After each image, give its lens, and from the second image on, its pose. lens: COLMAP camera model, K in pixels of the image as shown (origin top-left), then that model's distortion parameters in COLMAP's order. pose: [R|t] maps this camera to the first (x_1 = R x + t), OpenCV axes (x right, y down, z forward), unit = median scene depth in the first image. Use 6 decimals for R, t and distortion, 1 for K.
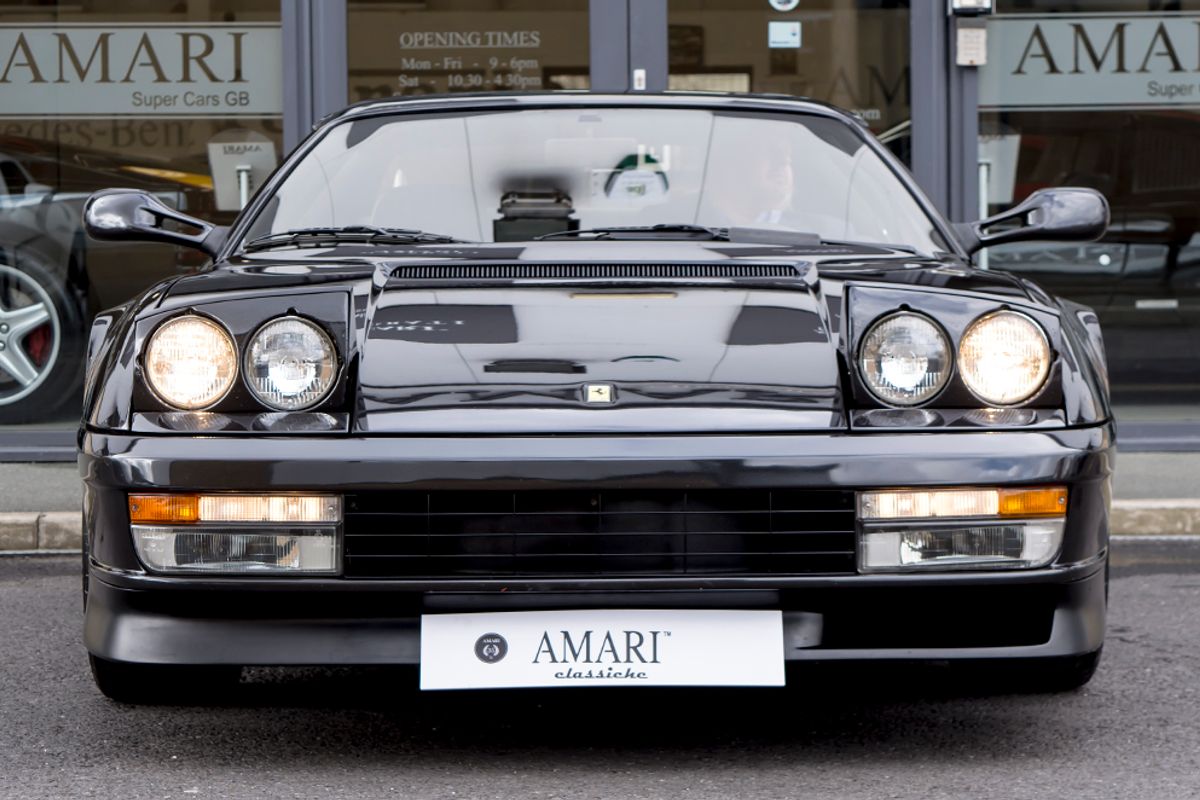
lens RADIAL K [[2910.6, 0, 600.0], [0, 2910.6, 400.0], [0, 0, 1]] dist [-0.018753, -1.305351]
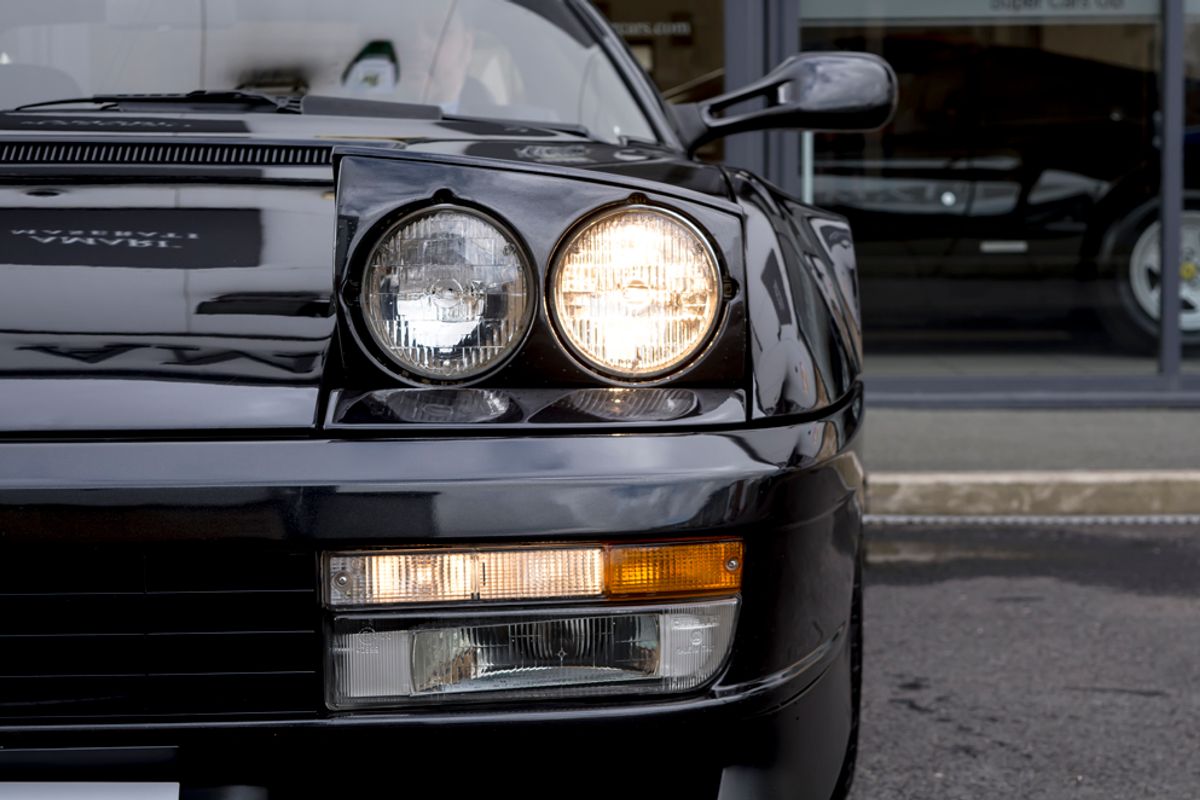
lens RADIAL K [[2910.6, 0, 600.0], [0, 2910.6, 400.0], [0, 0, 1]] dist [-0.018753, -1.305351]
pose [[0.998799, 0.002694, 0.048920, 0.079085], [-0.003623, 0.999815, 0.018897, -0.003567], [-0.048860, -0.019052, 0.998624, 0.345282]]
